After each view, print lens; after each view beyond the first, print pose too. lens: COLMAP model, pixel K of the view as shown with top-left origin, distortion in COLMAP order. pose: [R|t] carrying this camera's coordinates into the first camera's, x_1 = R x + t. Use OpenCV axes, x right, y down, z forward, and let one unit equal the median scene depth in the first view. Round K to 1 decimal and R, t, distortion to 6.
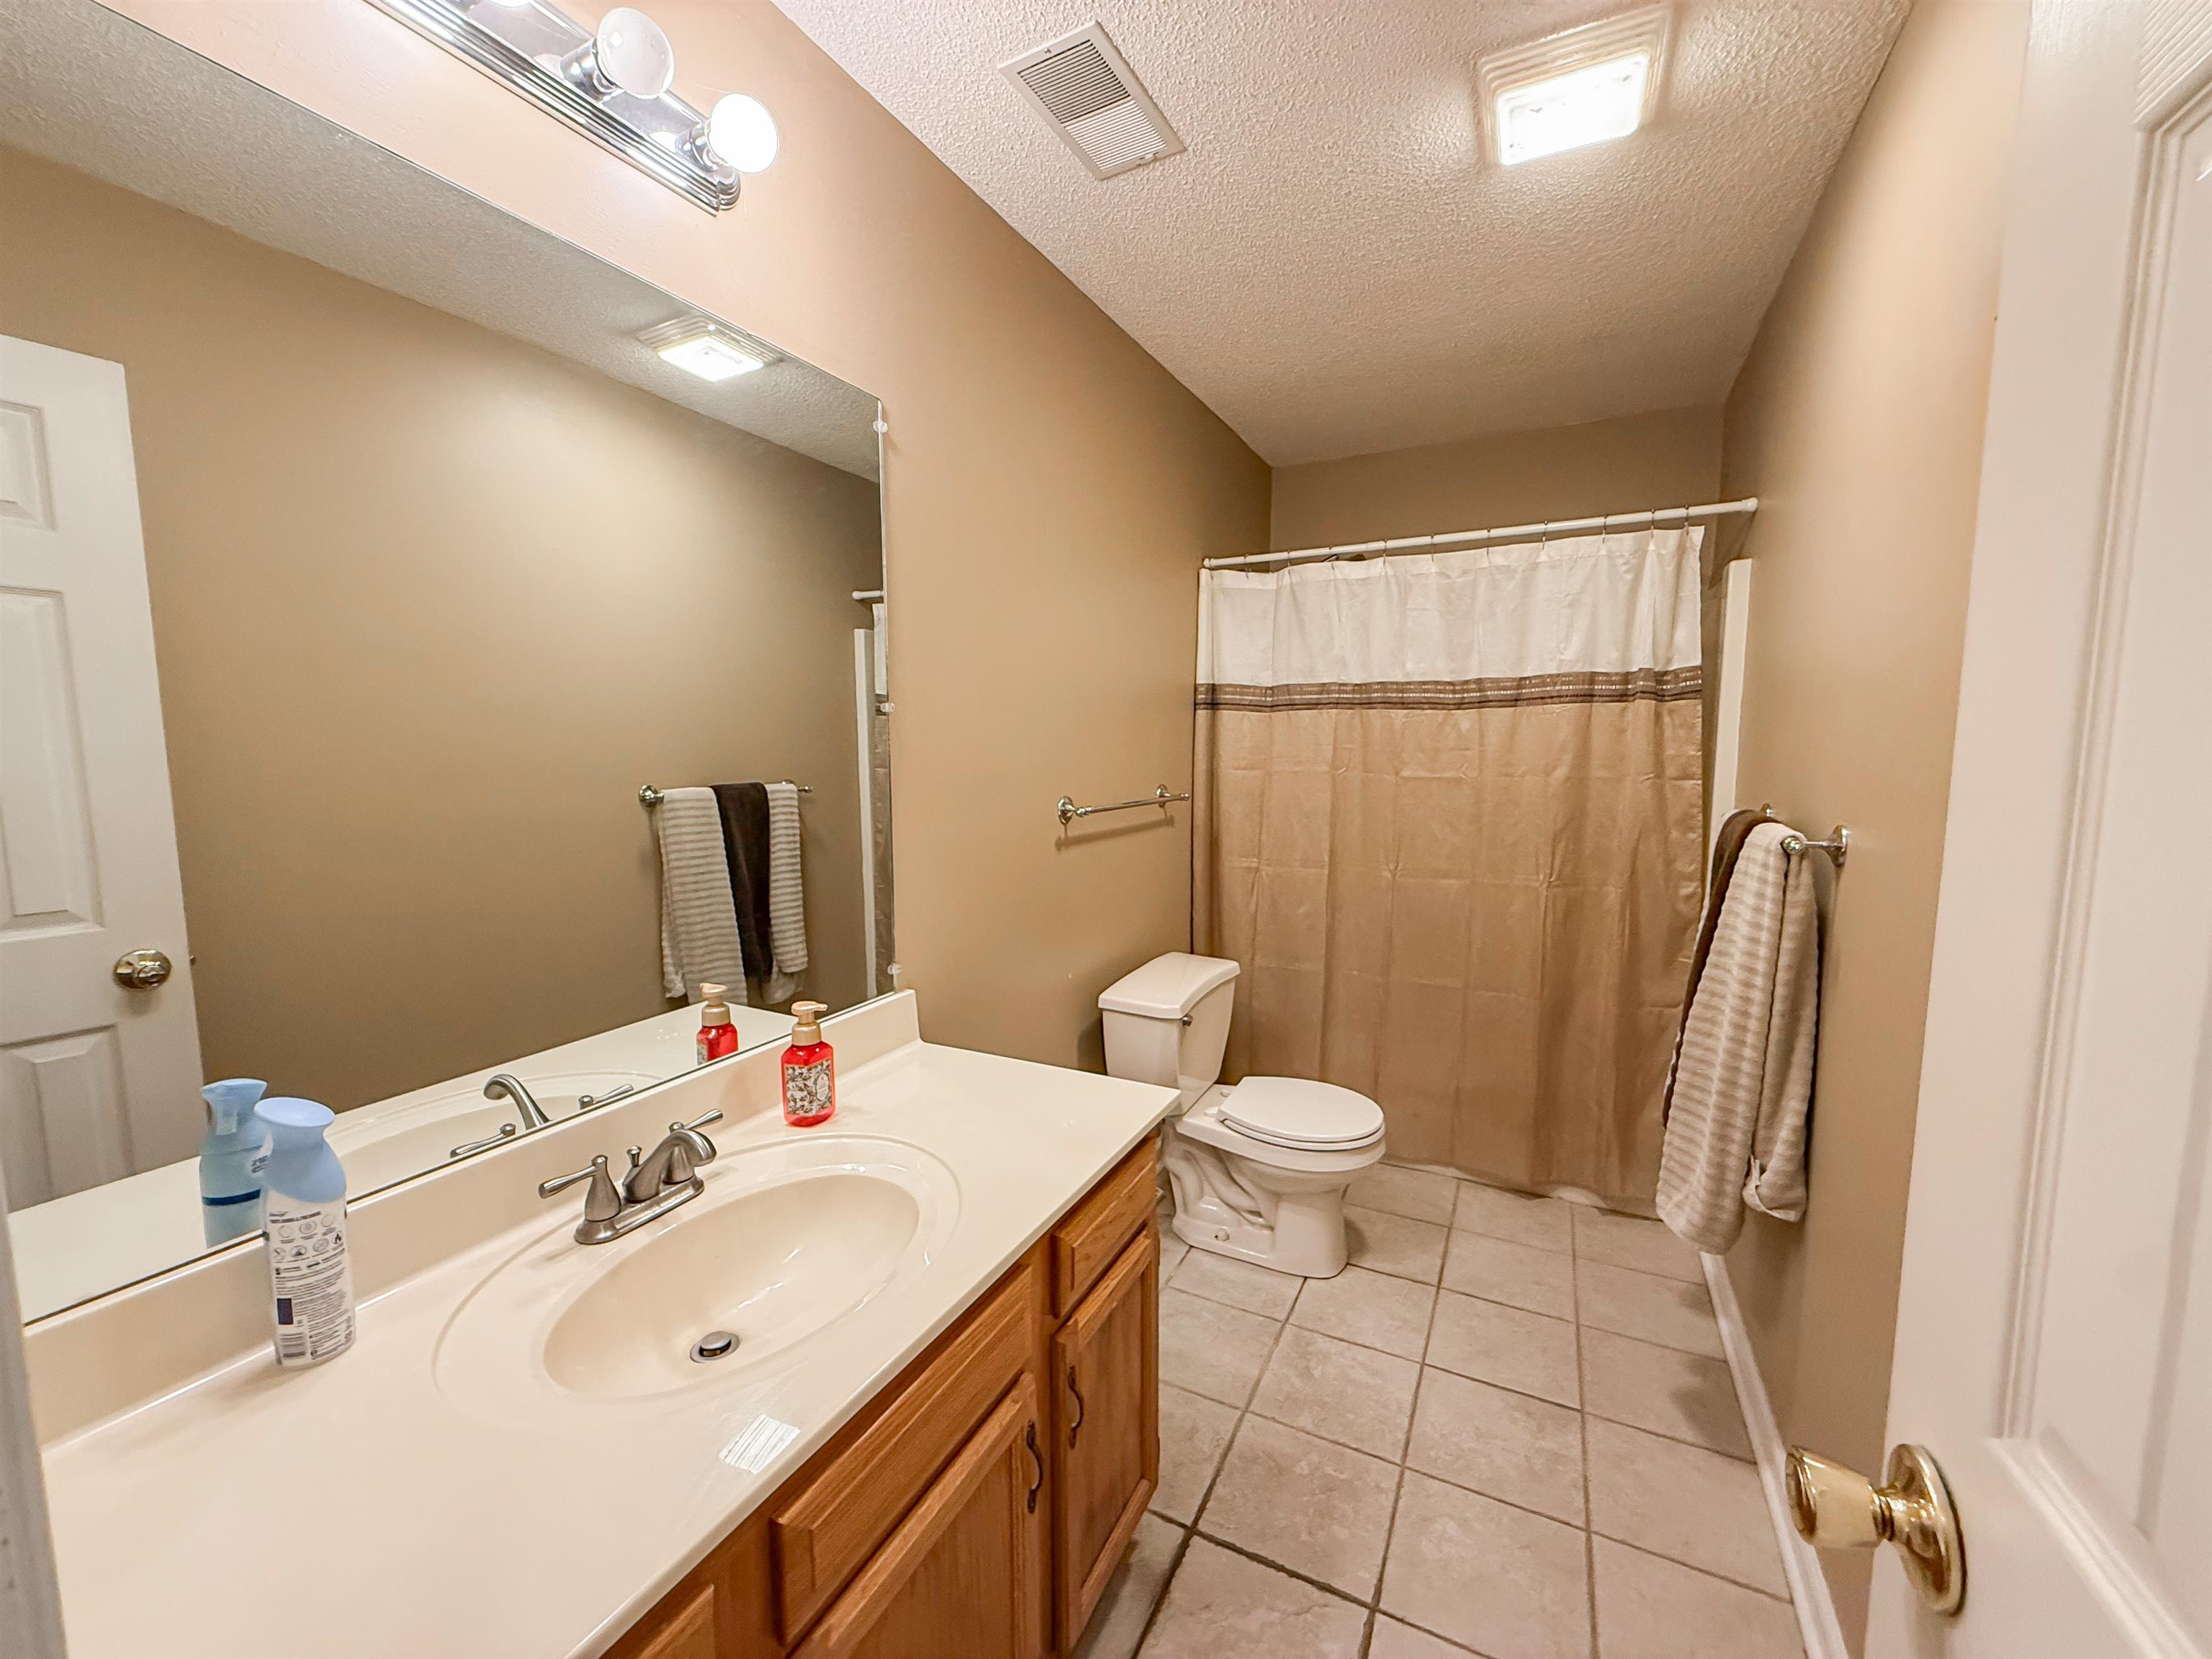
lens RADIAL K [[882.2, 0, 1099.1], [0, 882.2, 829.0], [0, 0, 1]] dist [0.000815, -0.000047]
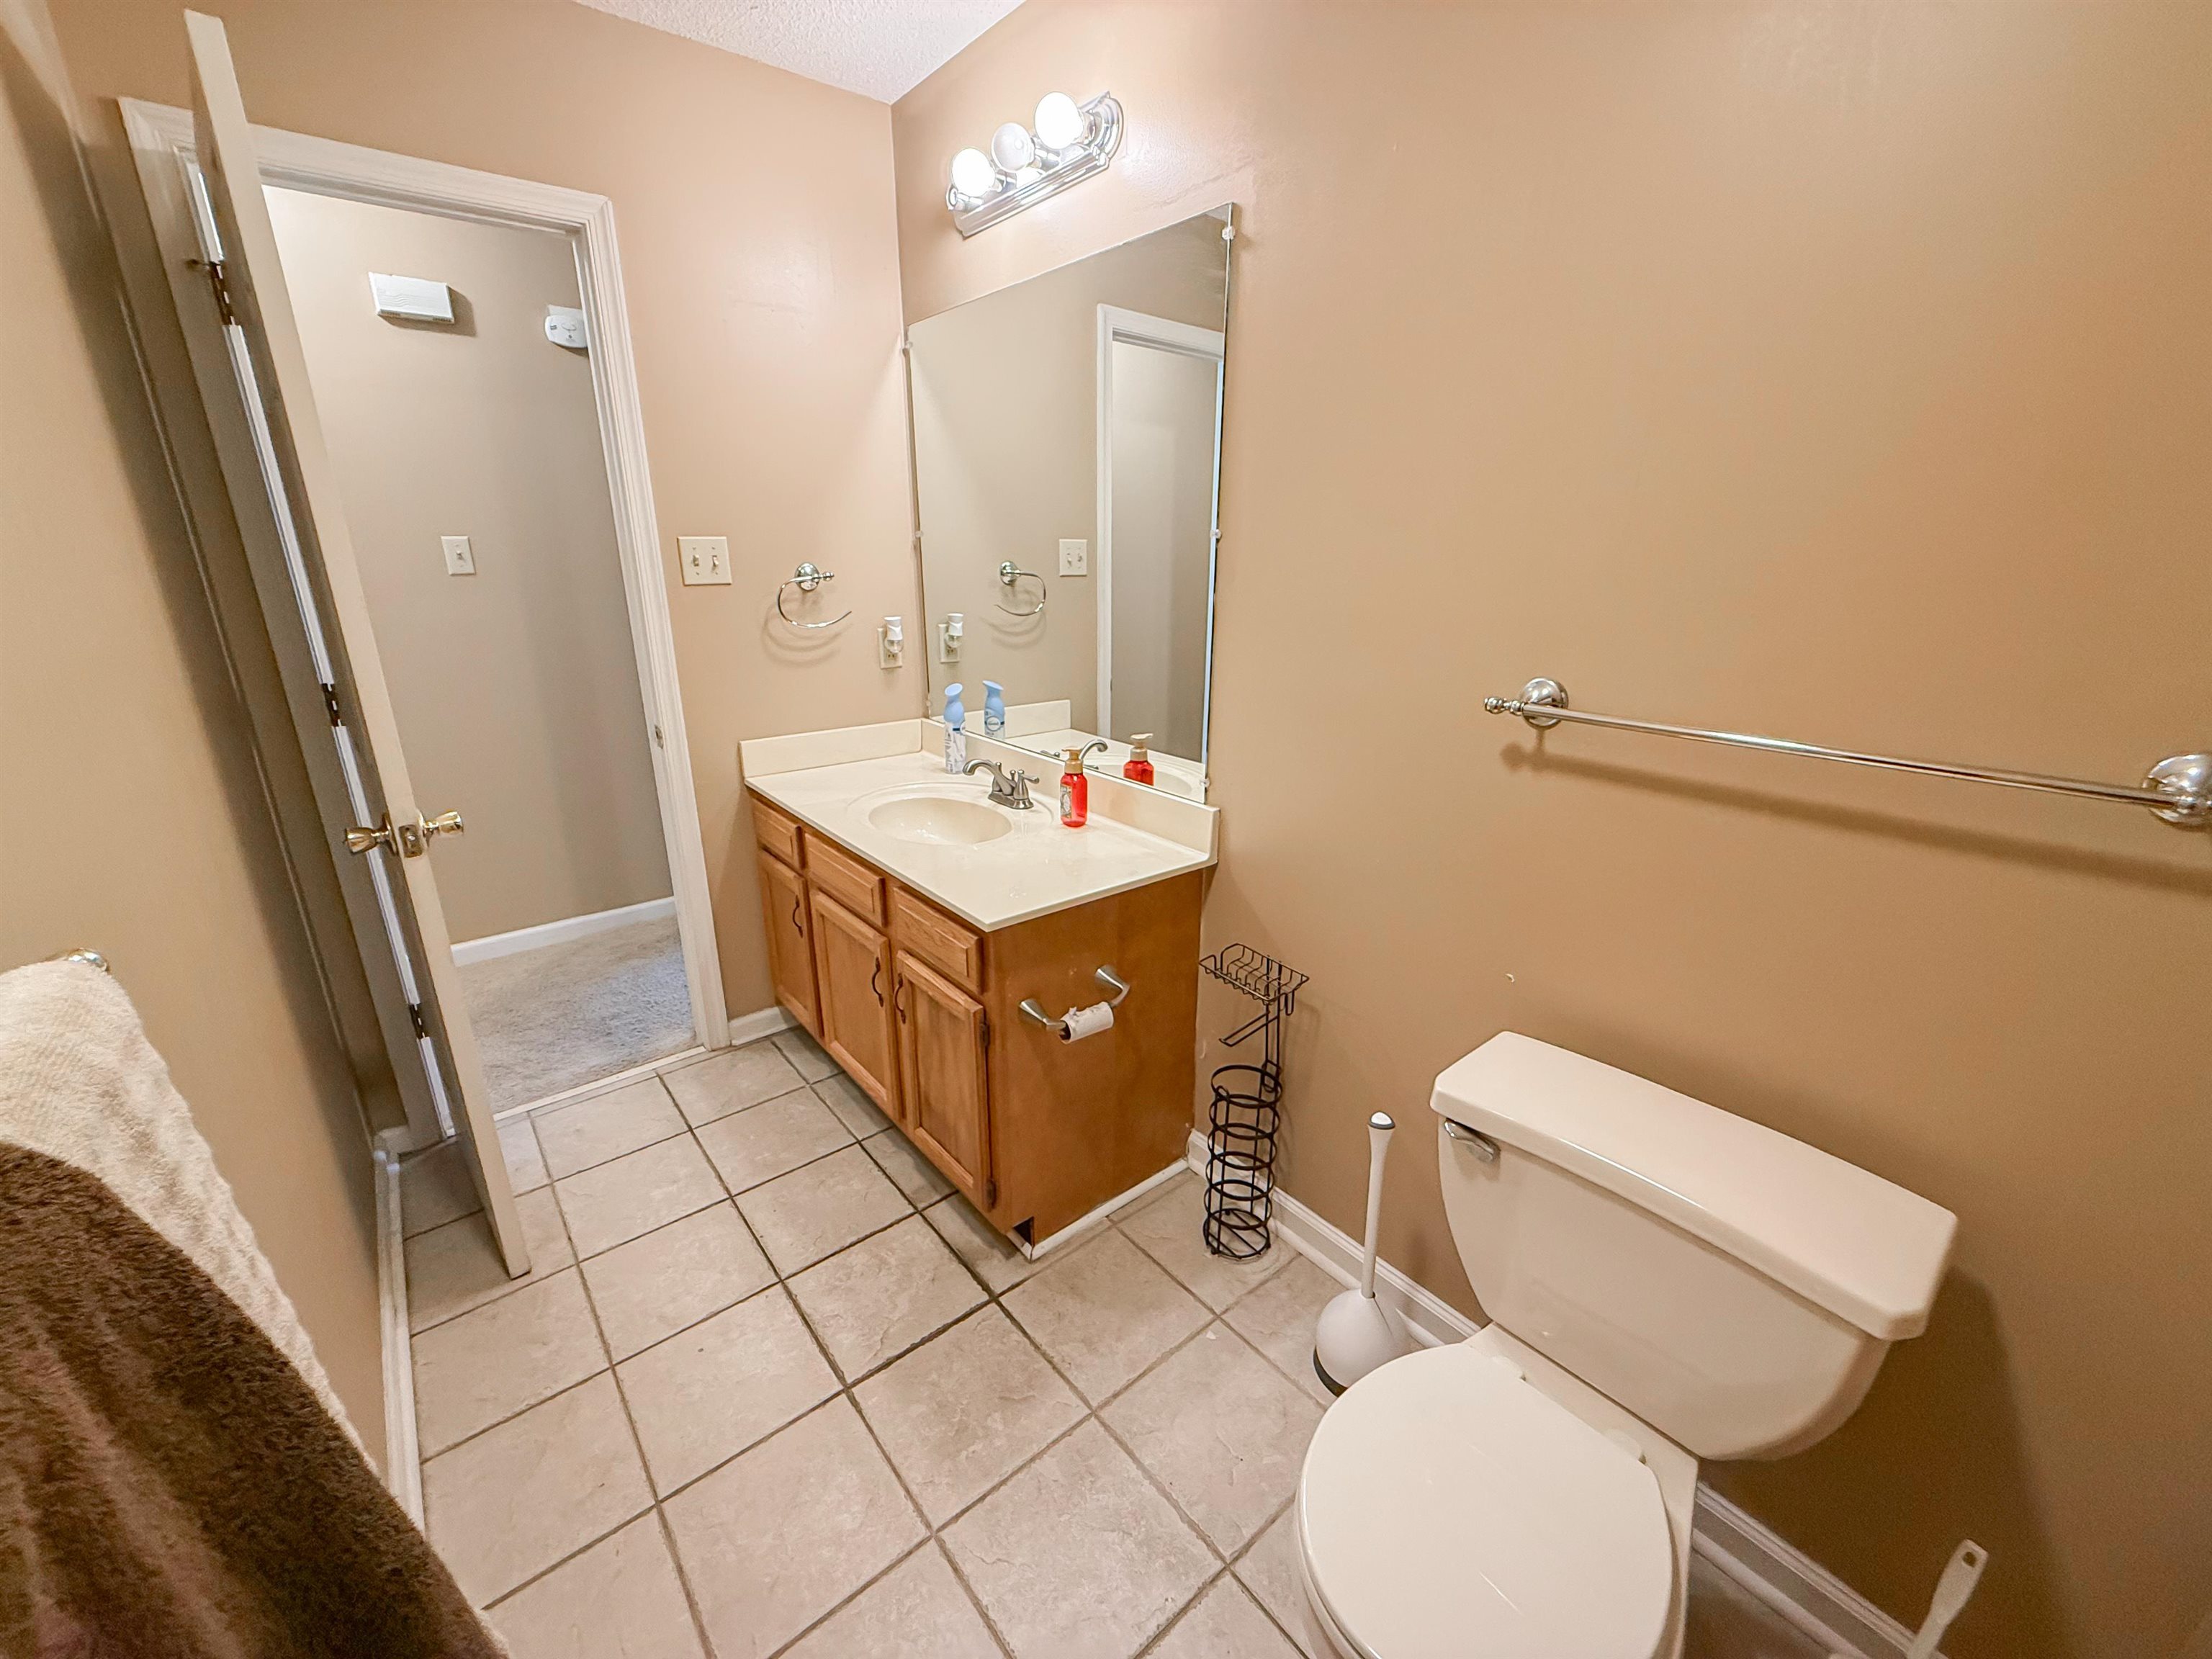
lens RADIAL K [[882.2, 0, 1101.3], [0, 882.2, 832.9], [0, 0, 1]] dist [0.000815, -0.000047]
pose [[-0.403256, 0.284785, -0.869645, 0.797458], [-0.088770, 0.933685, 0.346919, -0.155596], [0.910772, 0.217096, -0.351233, 1.284255]]
